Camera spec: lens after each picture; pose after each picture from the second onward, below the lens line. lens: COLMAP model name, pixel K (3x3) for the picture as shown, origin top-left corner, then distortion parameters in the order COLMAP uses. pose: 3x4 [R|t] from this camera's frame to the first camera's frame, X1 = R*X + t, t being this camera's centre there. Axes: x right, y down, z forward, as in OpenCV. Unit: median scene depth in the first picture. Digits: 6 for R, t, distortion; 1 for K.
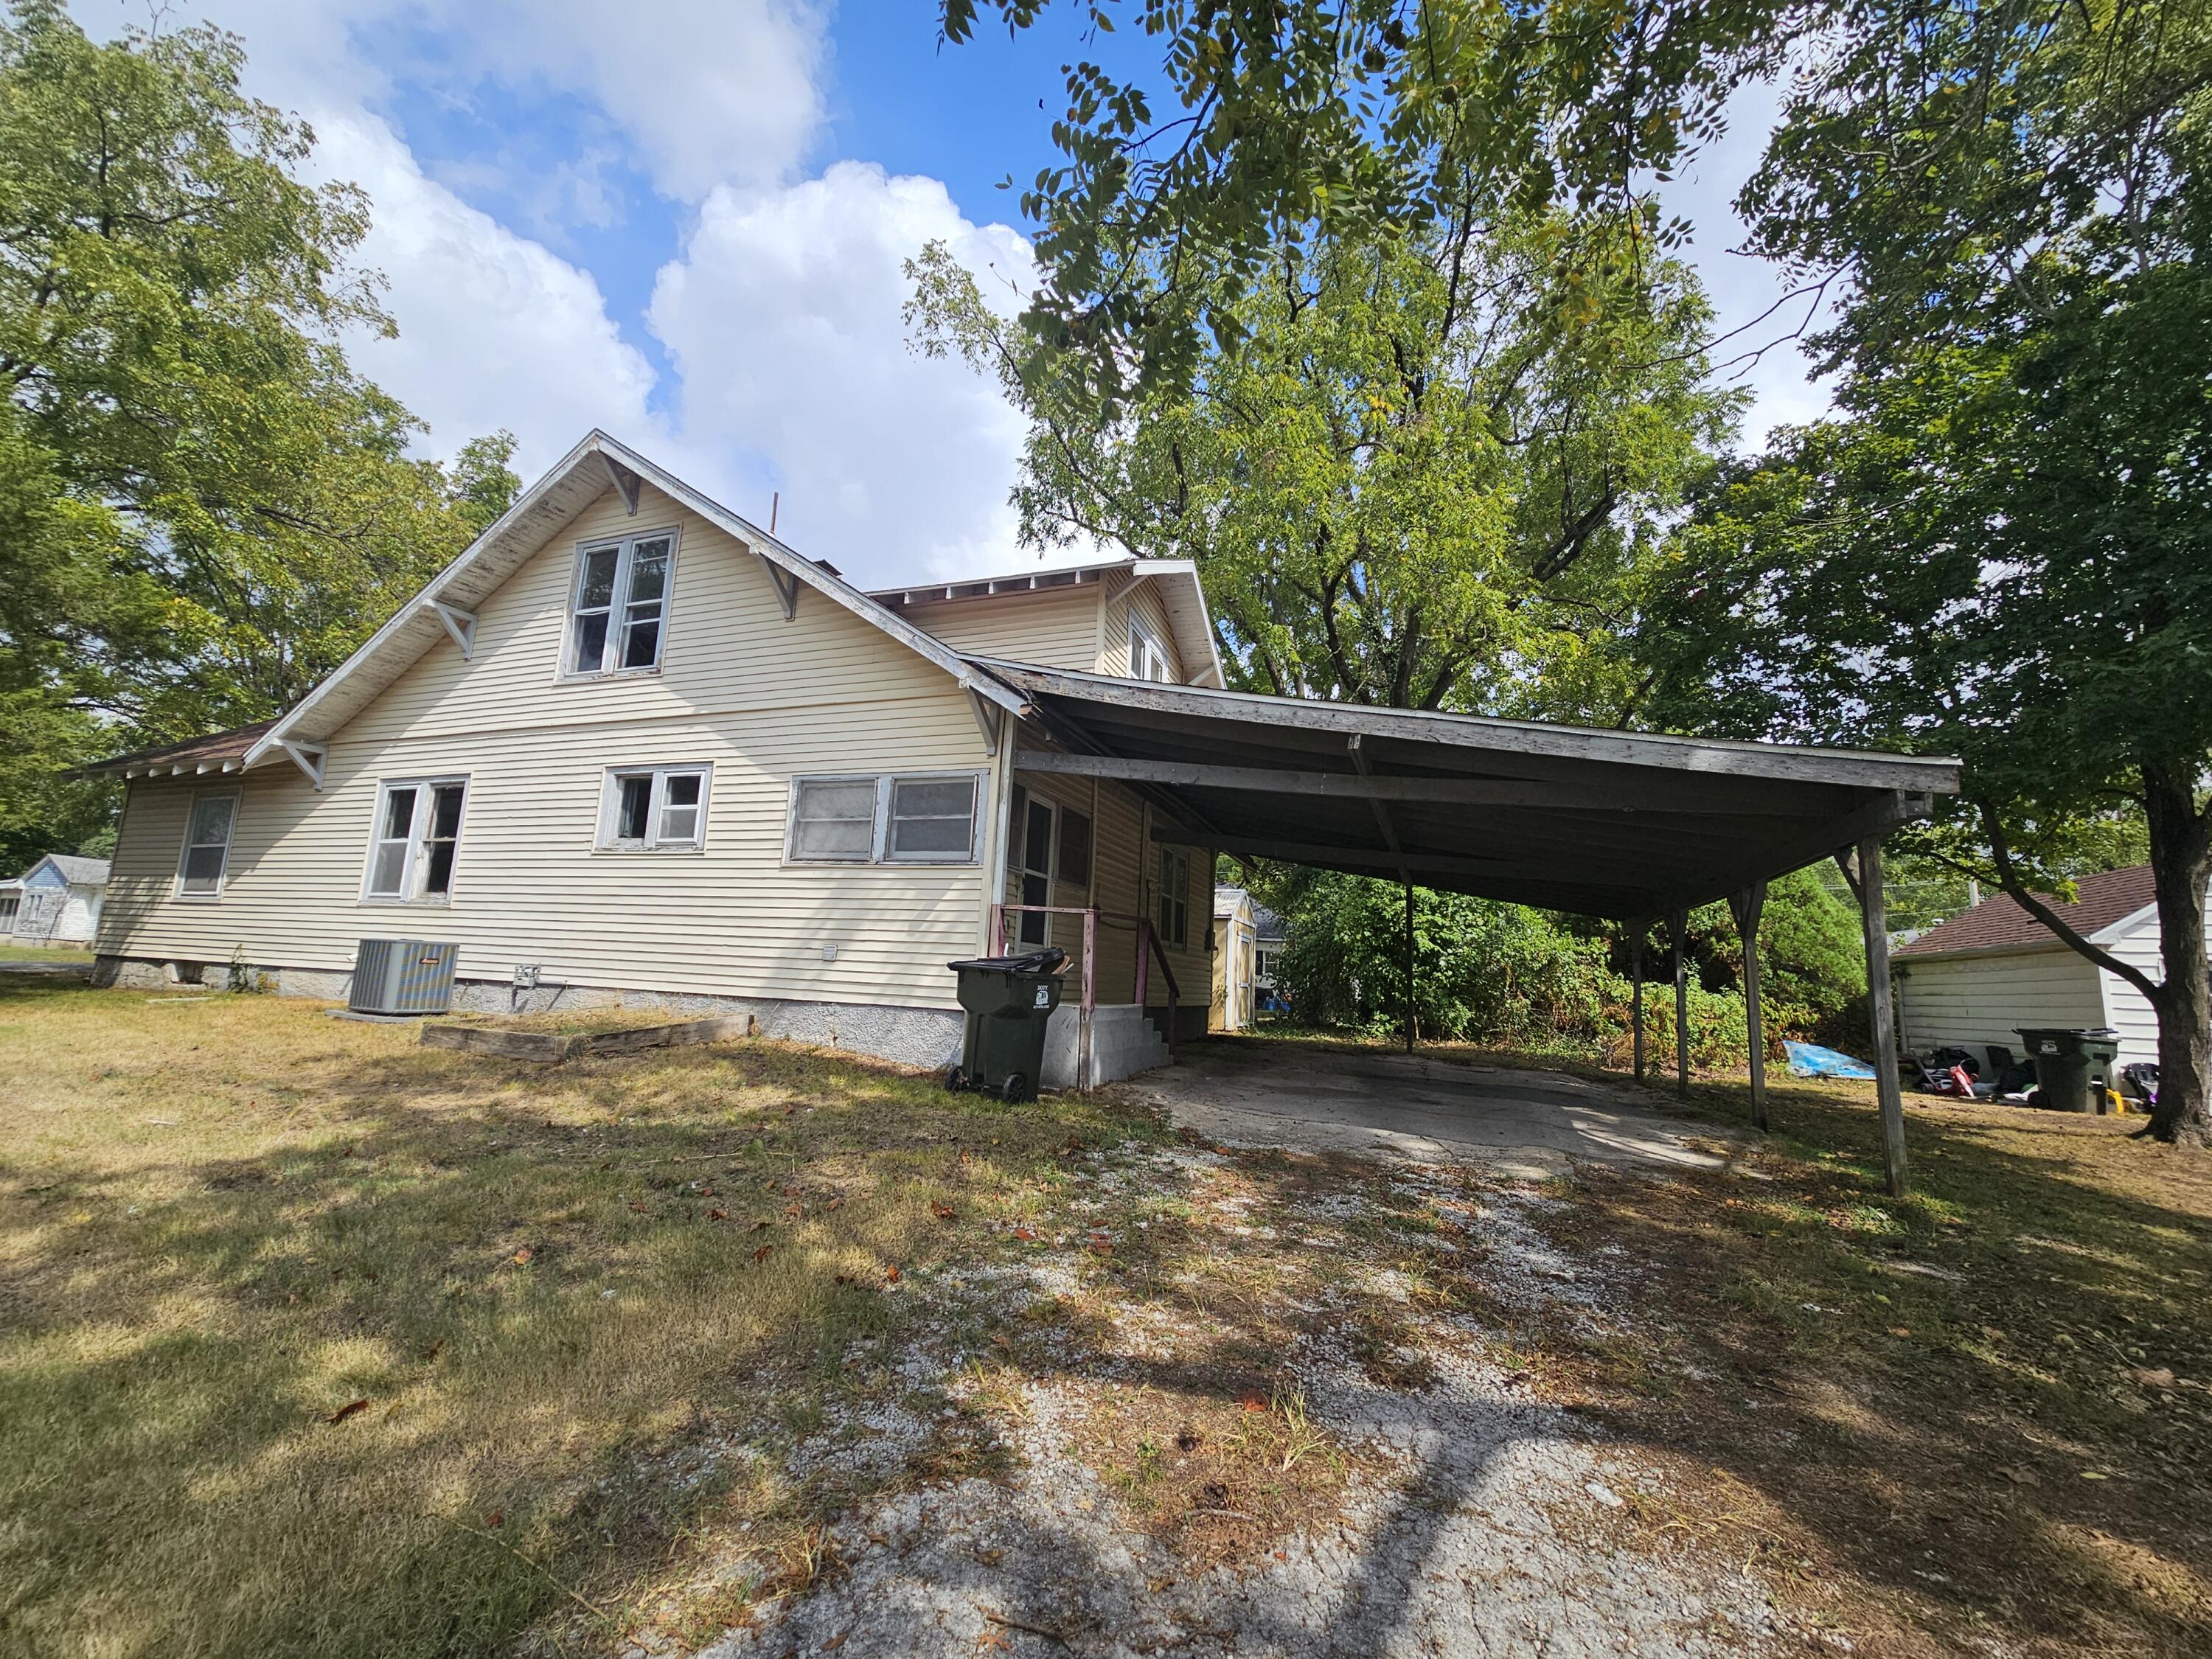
lens RADIAL K [[918.2, 0, 1096.5], [0, 918.2, 841.9], [0, 0, 1]] dist [0.002640, -0.004519]
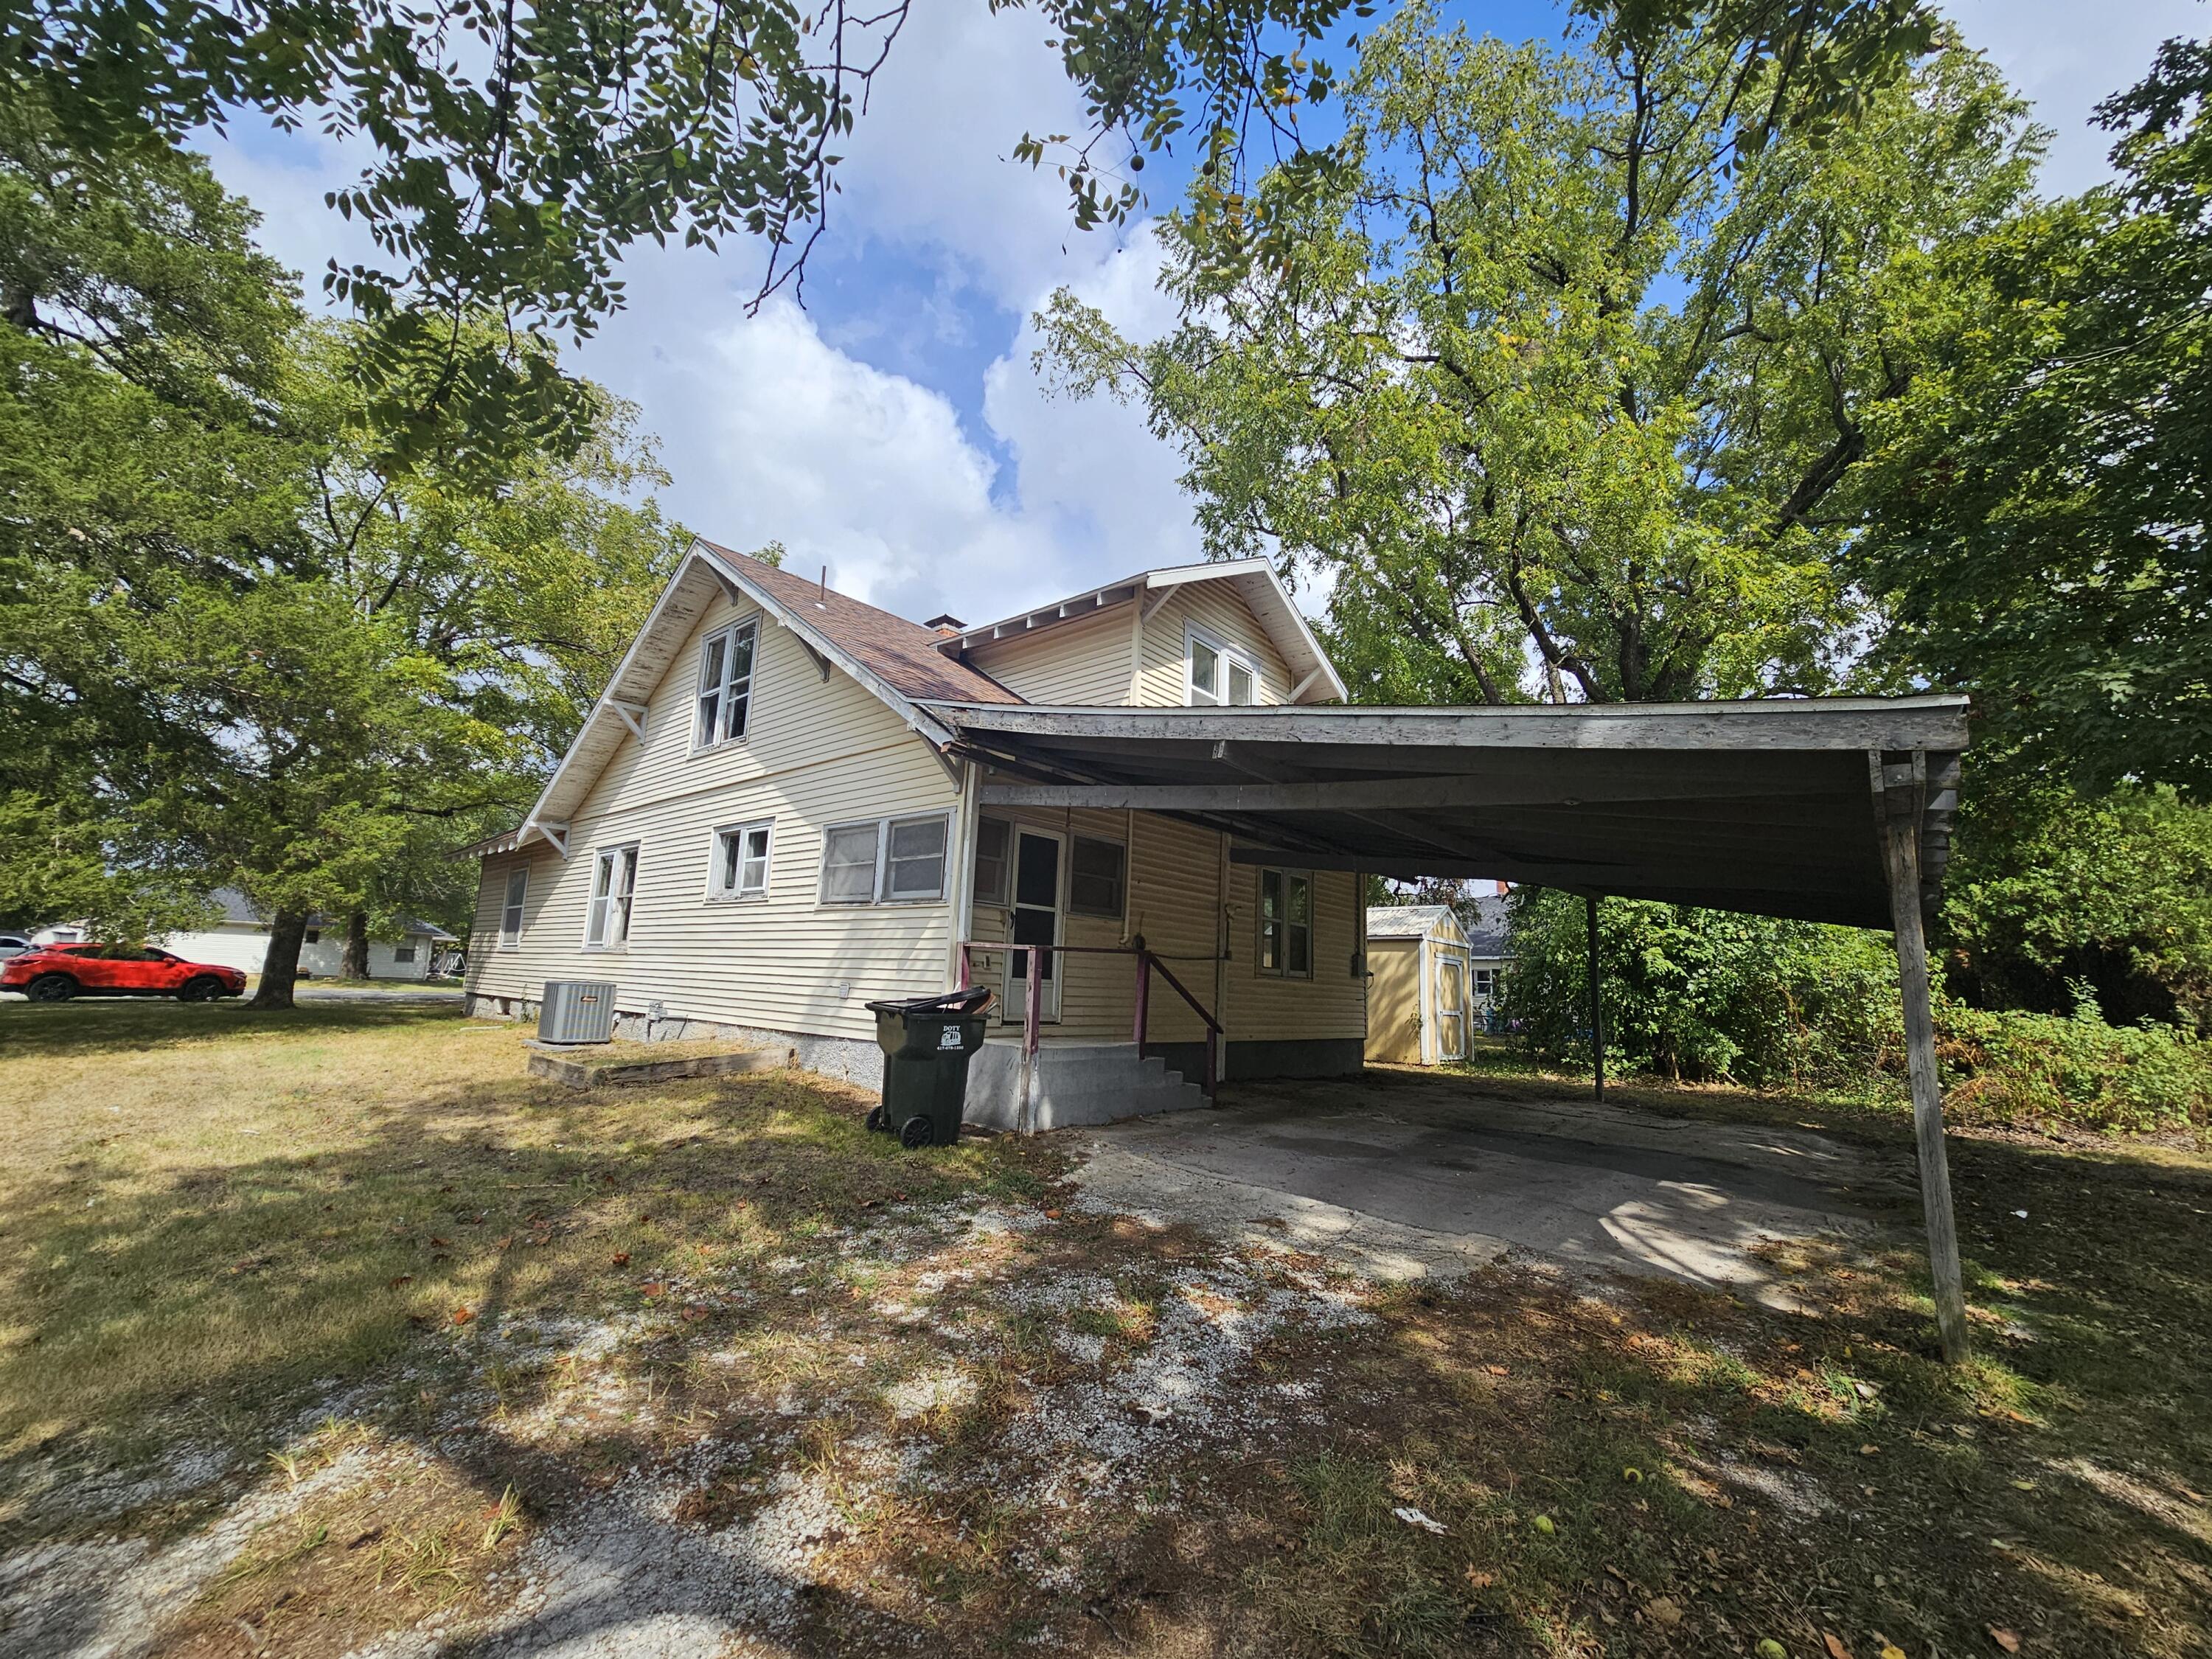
lens RADIAL K [[918.2, 0, 1096.5], [0, 918.2, 841.9], [0, 0, 1]] dist [0.002640, -0.004519]
pose [[0.935837, -0.063482, -0.346668, 0.392497], [0.055779, 0.997925, -0.032165, 0.000065], [0.347990, 0.010764, 0.937436, 0.117689]]
